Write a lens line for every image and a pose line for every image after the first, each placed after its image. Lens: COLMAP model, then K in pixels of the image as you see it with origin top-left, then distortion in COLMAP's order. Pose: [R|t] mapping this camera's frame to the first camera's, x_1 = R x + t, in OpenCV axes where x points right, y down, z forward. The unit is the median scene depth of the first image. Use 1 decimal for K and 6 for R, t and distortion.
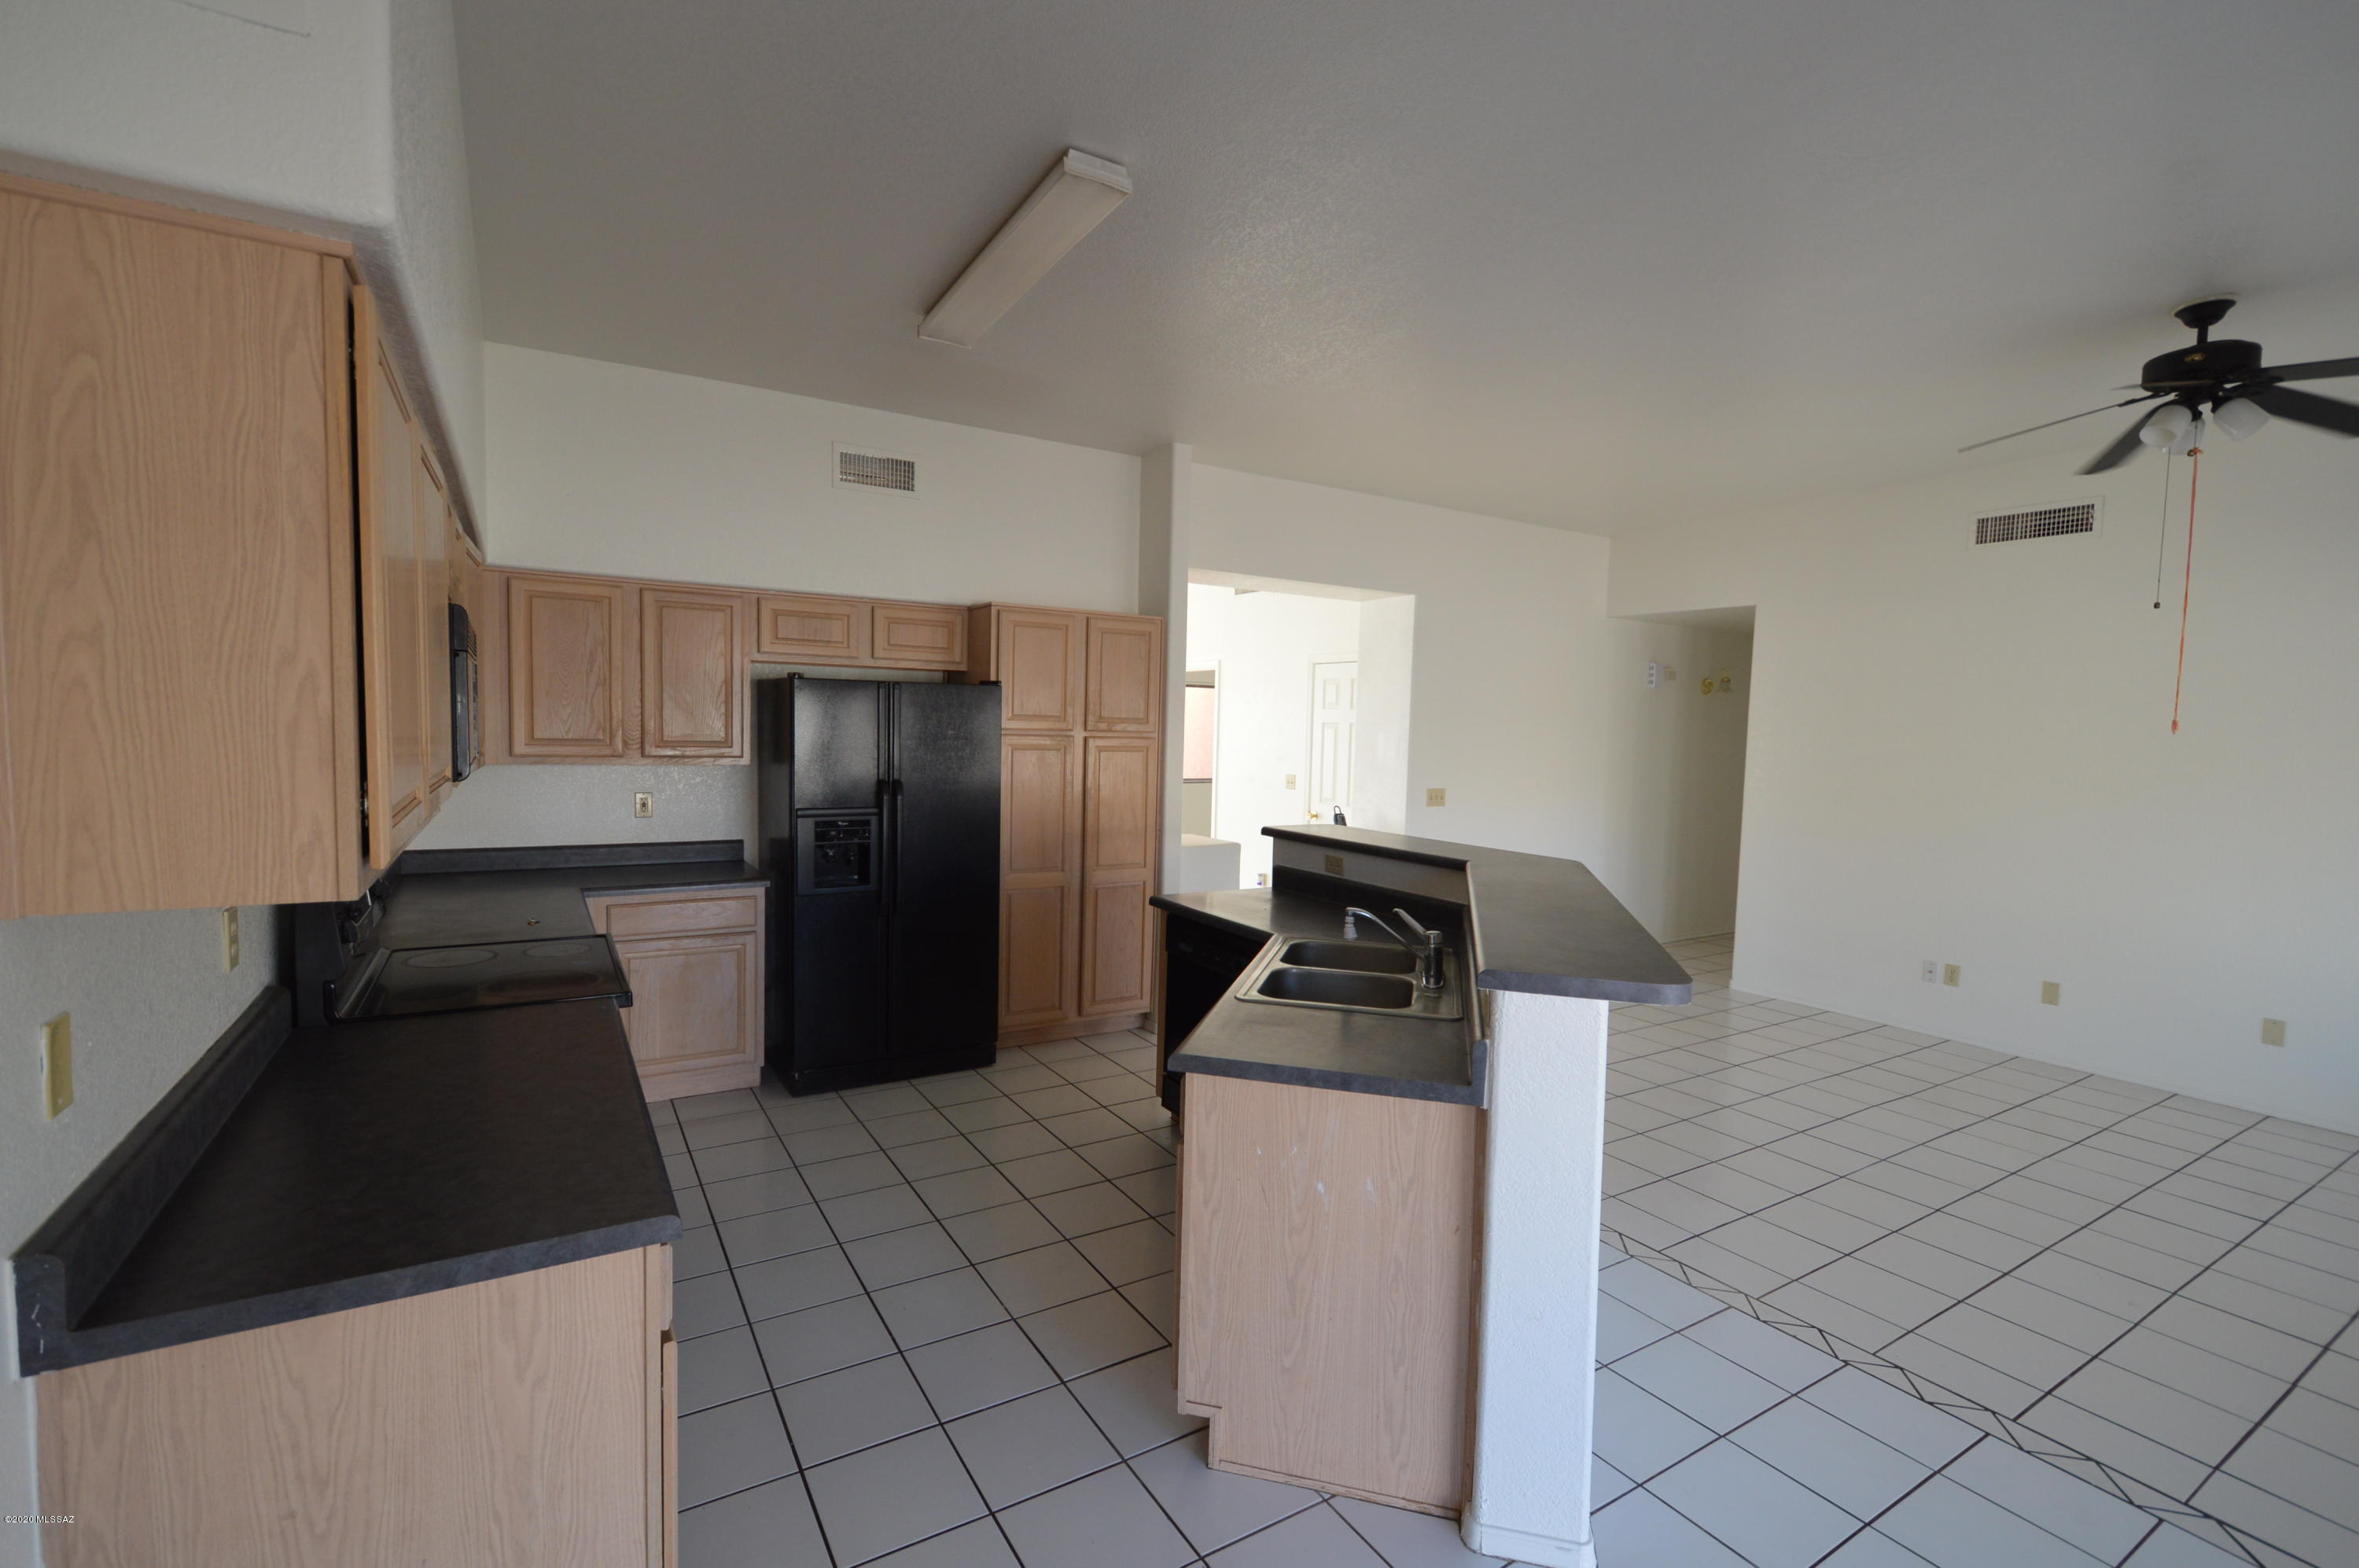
lens RADIAL K [[1037.3, 0, 1175.8], [0, 1037.3, 787.4], [0, 0, 1]] dist [0.006044, -0.000360]
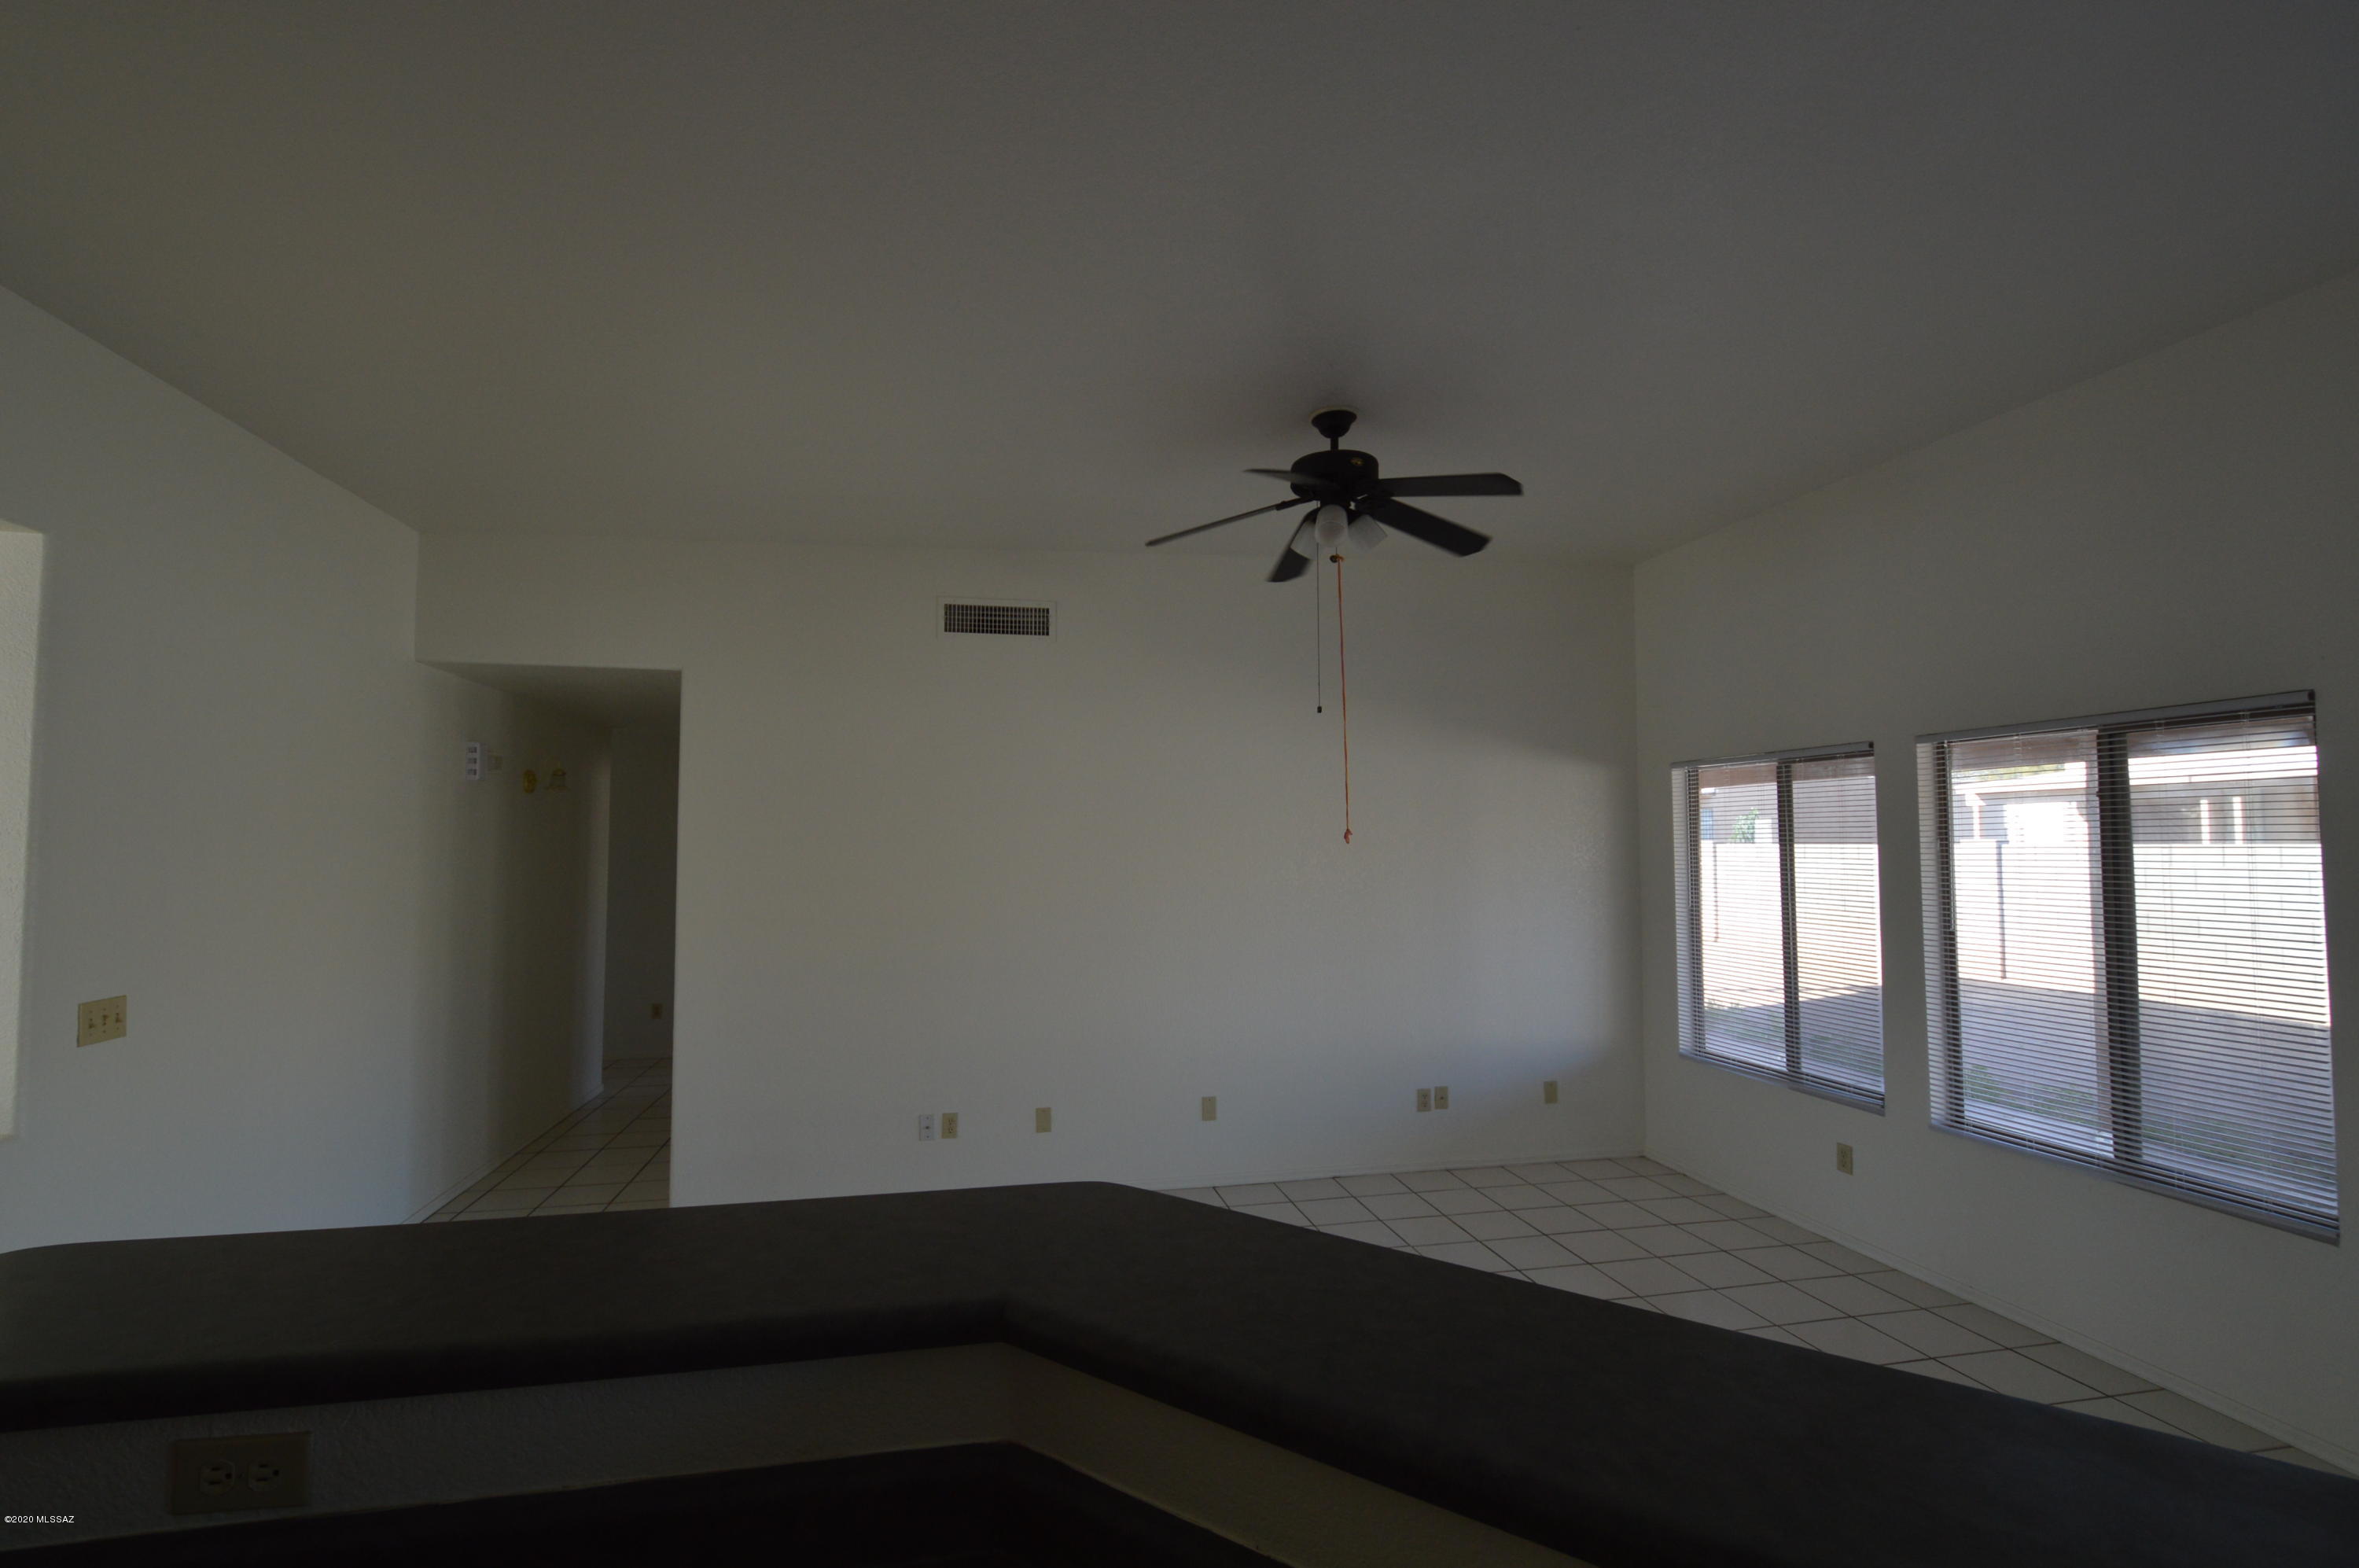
lens RADIAL K [[1037.3, 0, 1175.7], [0, 1037.3, 812.0], [0, 0, 1]] dist [0.006044, -0.000360]
pose [[0.338446, 0.008905, 0.940944, 0.002398], [0.064713, 0.997368, -0.032715, -0.037644], [-0.938758, 0.071963, 0.336979, 0.526612]]
